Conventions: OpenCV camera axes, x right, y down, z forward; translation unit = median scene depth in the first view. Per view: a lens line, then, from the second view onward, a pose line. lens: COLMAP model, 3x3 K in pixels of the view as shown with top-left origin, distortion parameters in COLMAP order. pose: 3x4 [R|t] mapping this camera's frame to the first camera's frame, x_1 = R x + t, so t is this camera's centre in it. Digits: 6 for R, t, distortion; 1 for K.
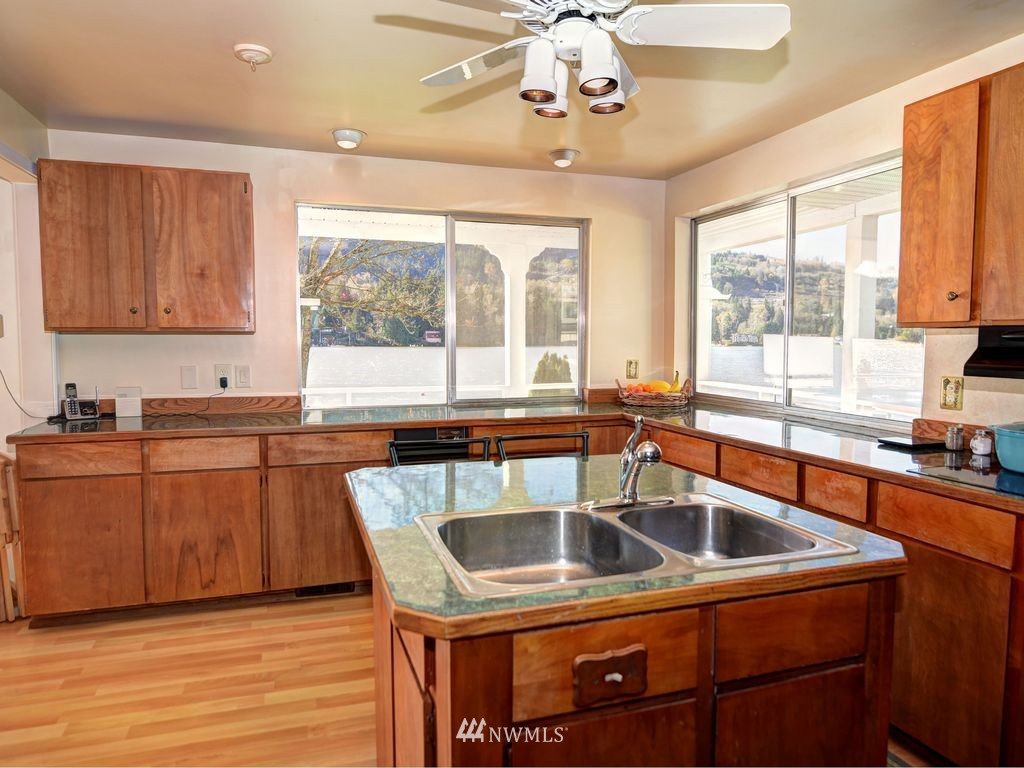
lens RADIAL K [[668.4, 0, 512.0], [0, 668.4, 384.0], [0, 0, 1]] dist [0.000751, -0.001723]
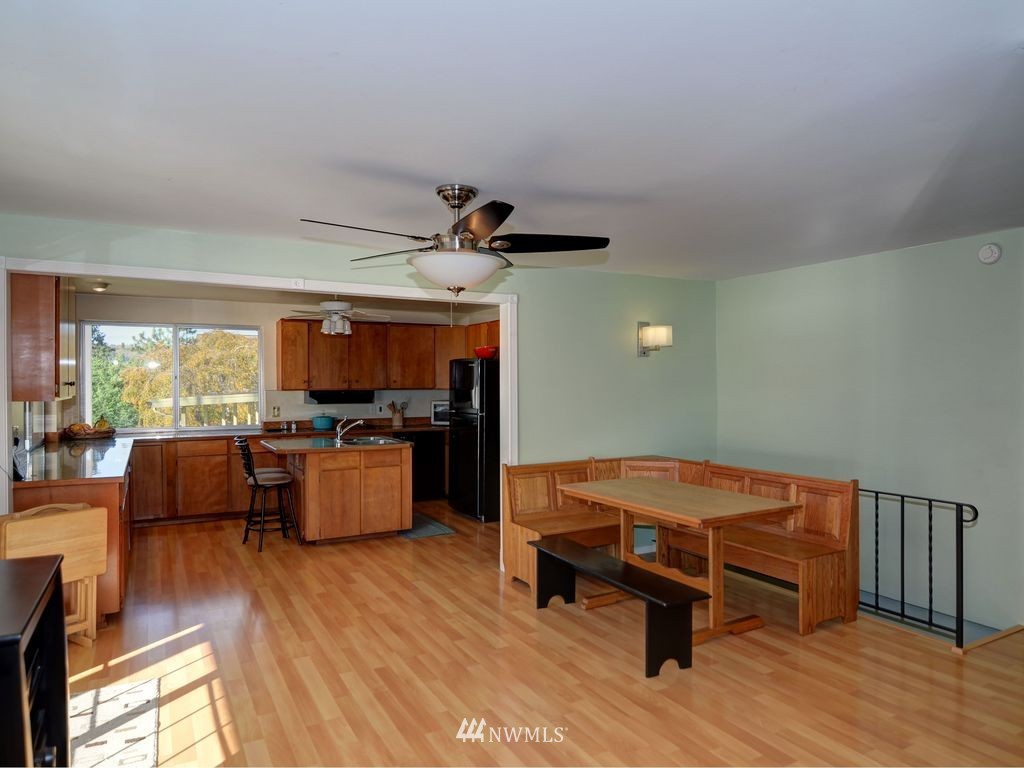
lens RADIAL K [[668.4, 0, 512.0], [0, 668.4, 384.0], [0, 0, 1]] dist [0.000751, -0.001723]
pose [[-0.180587, -0.005359, 0.983544, -2.017774], [0.073757, 0.997096, 0.018975, -0.071946], [-0.980790, 0.075970, -0.179667, 0.387368]]
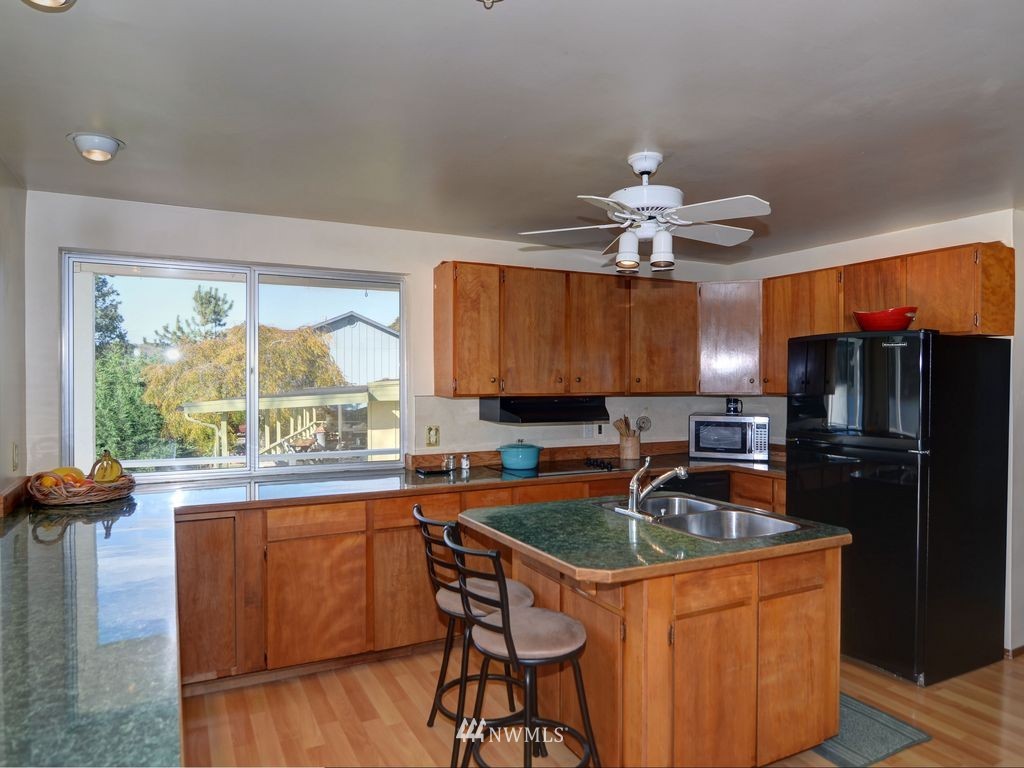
lens RADIAL K [[668.4, 0, 512.0], [0, 668.4, 384.0], [0, 0, 1]] dist [0.000751, -0.001723]
pose [[-0.157147, -0.005710, 0.987559, -0.774492], [0.070455, 0.997370, 0.016978, -0.100474], [-0.985059, 0.072246, -0.156331, 0.843077]]
